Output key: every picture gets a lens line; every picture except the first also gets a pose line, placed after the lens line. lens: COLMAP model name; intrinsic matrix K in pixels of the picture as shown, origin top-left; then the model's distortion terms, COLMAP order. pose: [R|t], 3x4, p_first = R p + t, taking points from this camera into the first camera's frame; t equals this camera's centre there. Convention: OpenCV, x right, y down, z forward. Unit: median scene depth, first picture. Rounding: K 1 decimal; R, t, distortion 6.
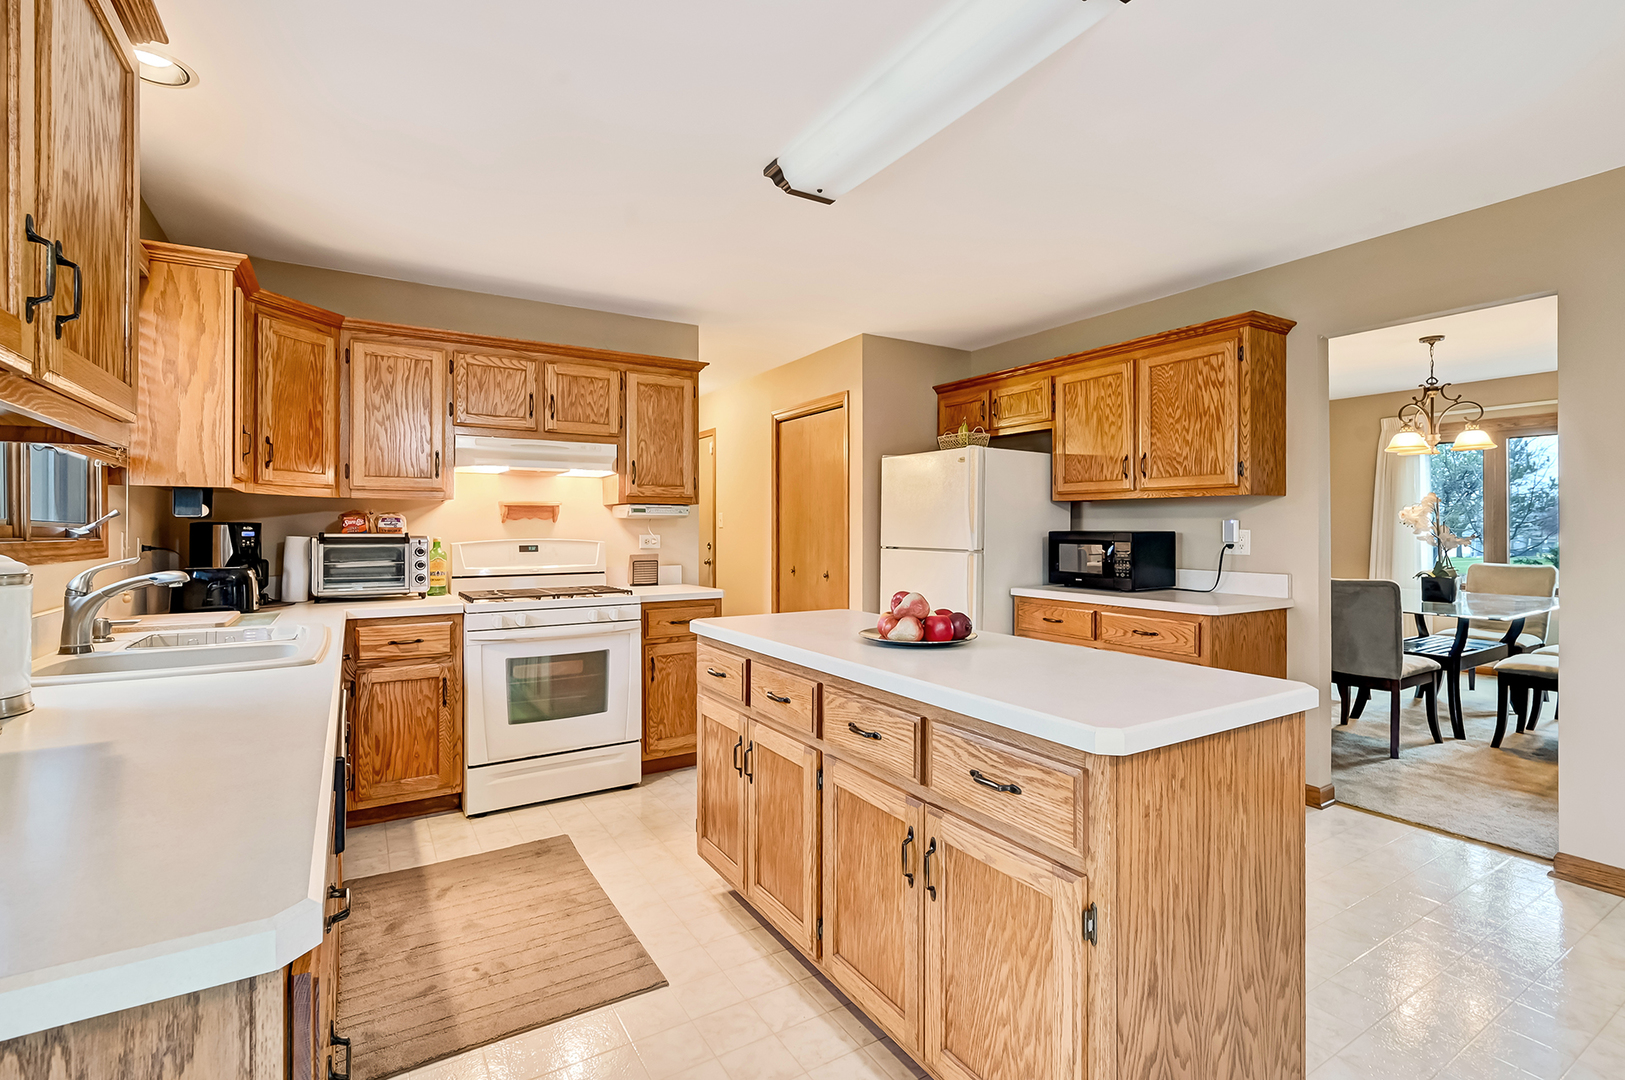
lens RADIAL K [[729.0, 0, 806.2], [0, 729.0, 529.6], [0, 0, 1]] dist [-0.004175, -0.000397]
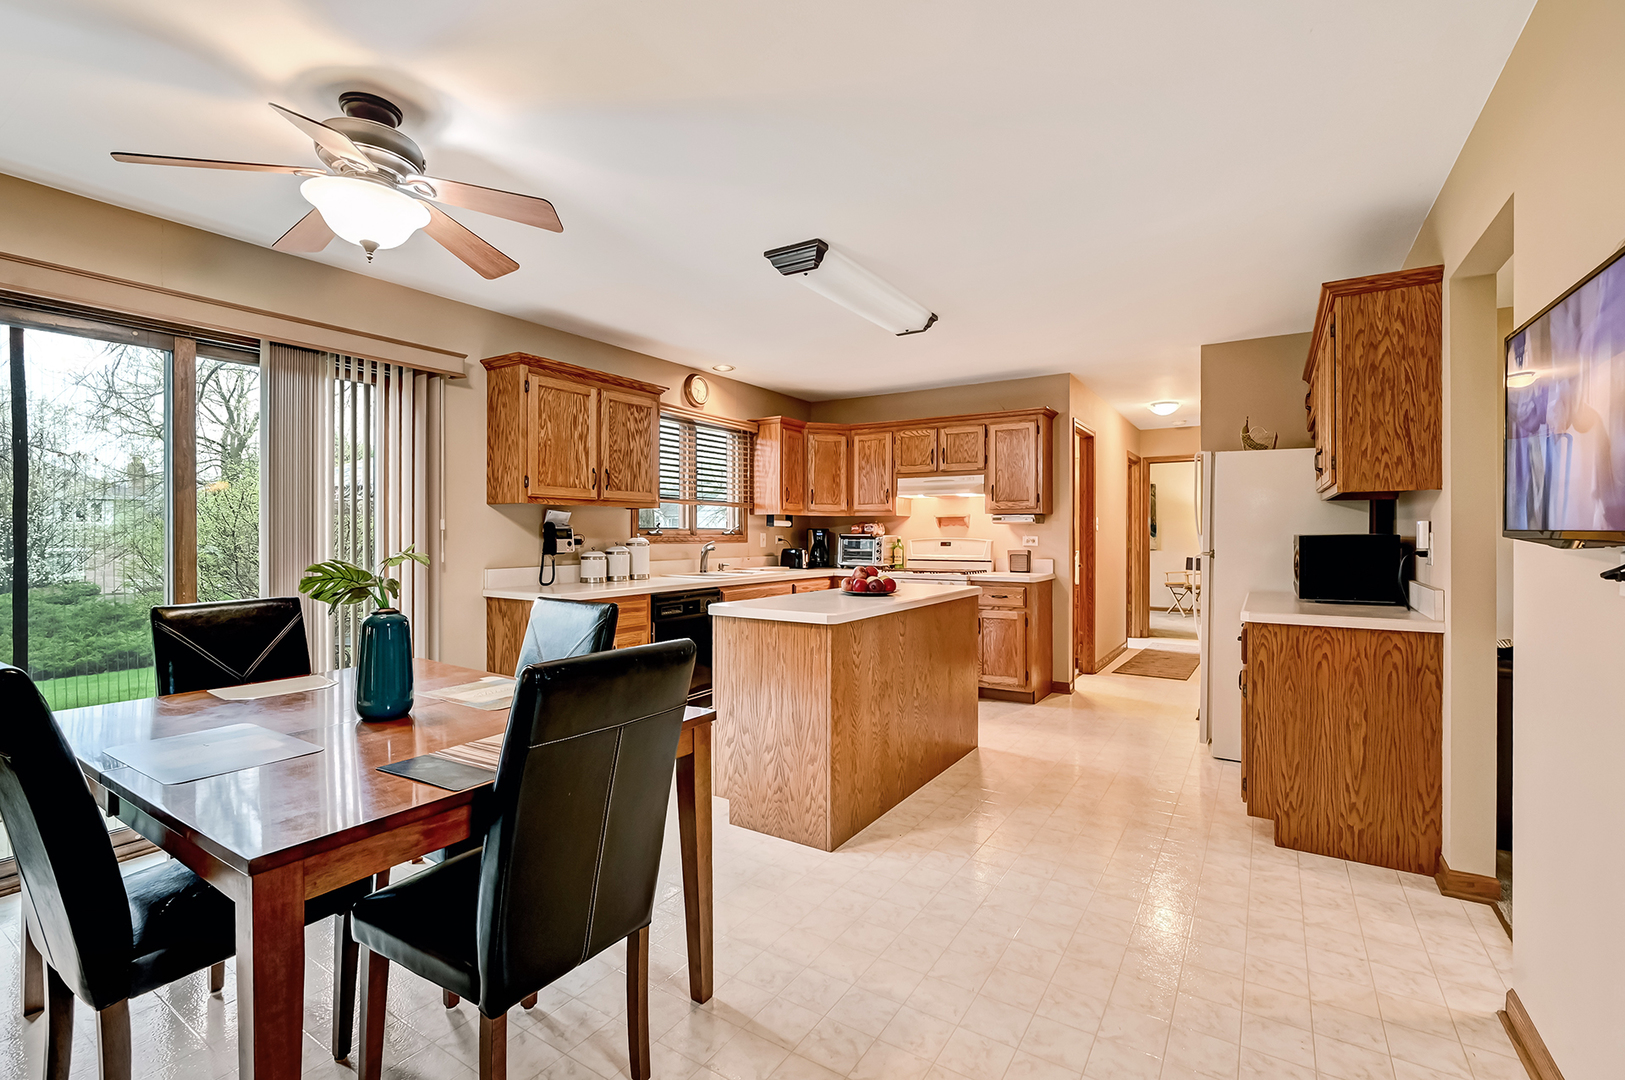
lens RADIAL K [[729.0, 0, 821.5], [0, 729.0, 542.0], [0, 0, 1]] dist [-0.004175, -0.000397]
pose [[0.431947, 0.012269, -0.901815, 1.044686], [-0.001187, 0.999914, 0.013035, 0.001237], [0.901898, -0.004560, 0.431925, 0.068697]]
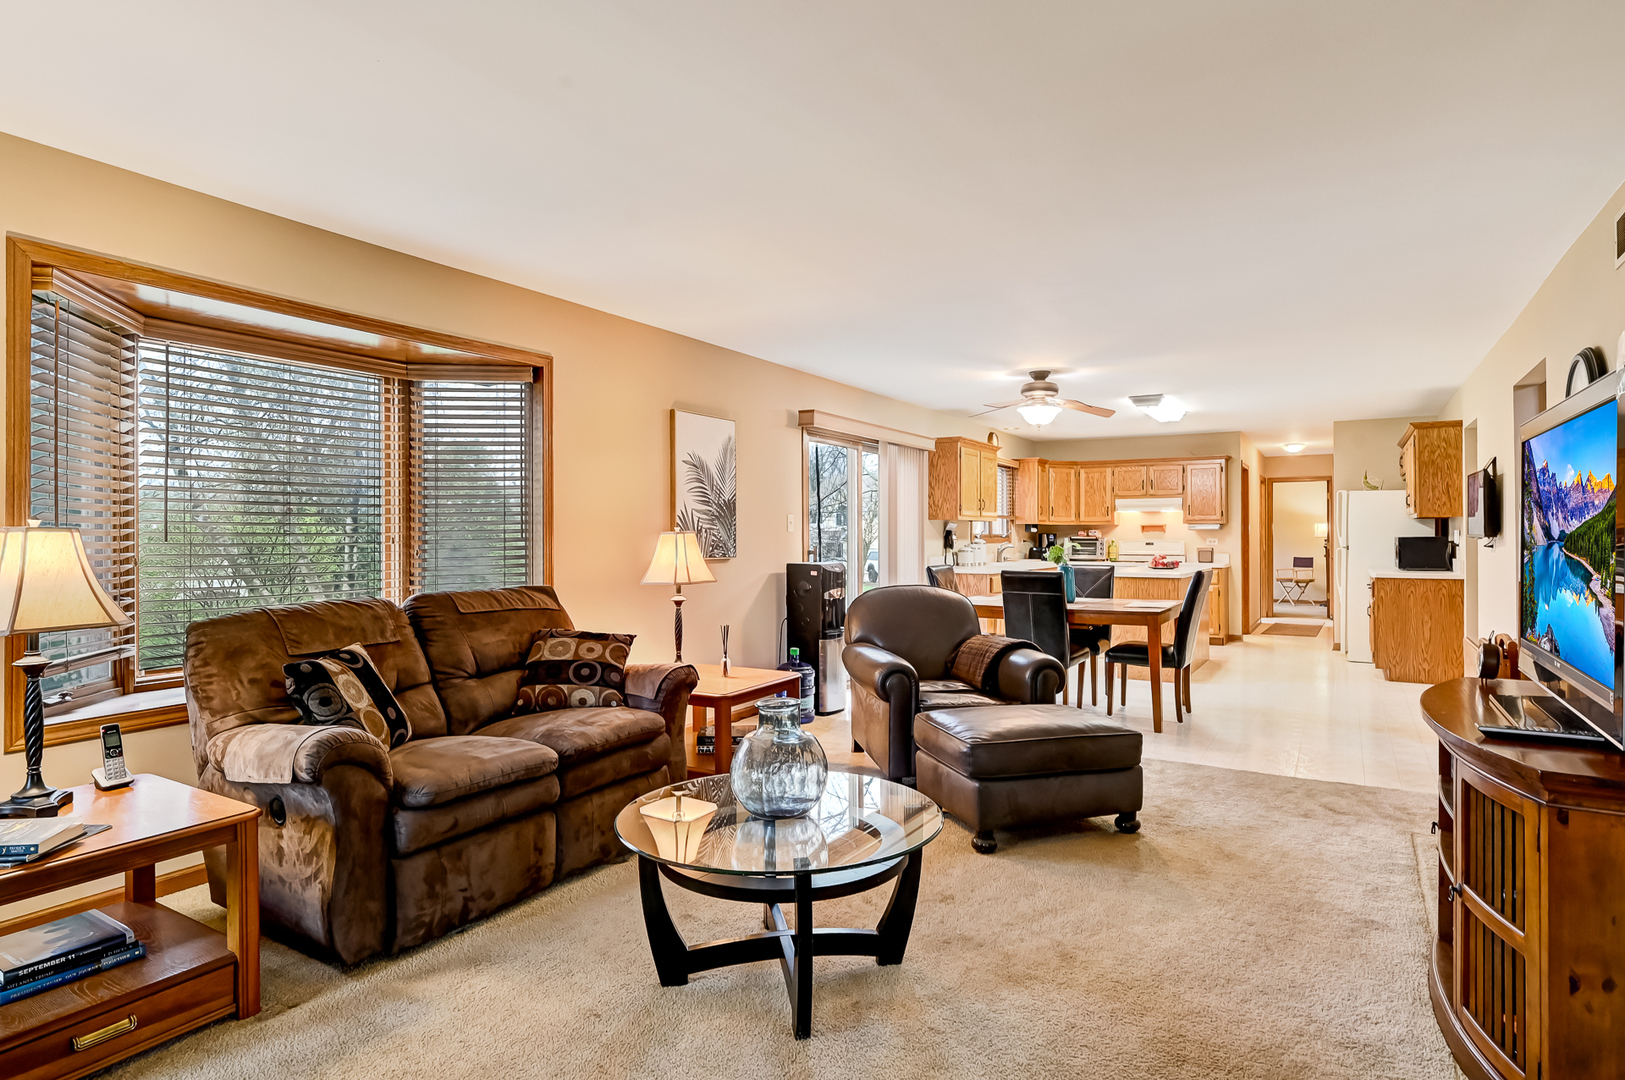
lens RADIAL K [[843.2, 0, 800.5], [0, 843.2, 535.4], [0, 0, 1]] dist [-0.002298, -0.000383]
pose [[0.410106, -0.000001, -0.912038, 1.810871], [-0.002064, 0.999997, -0.000929, 0.004131], [0.912035, 0.002263, 0.410105, -1.262769]]
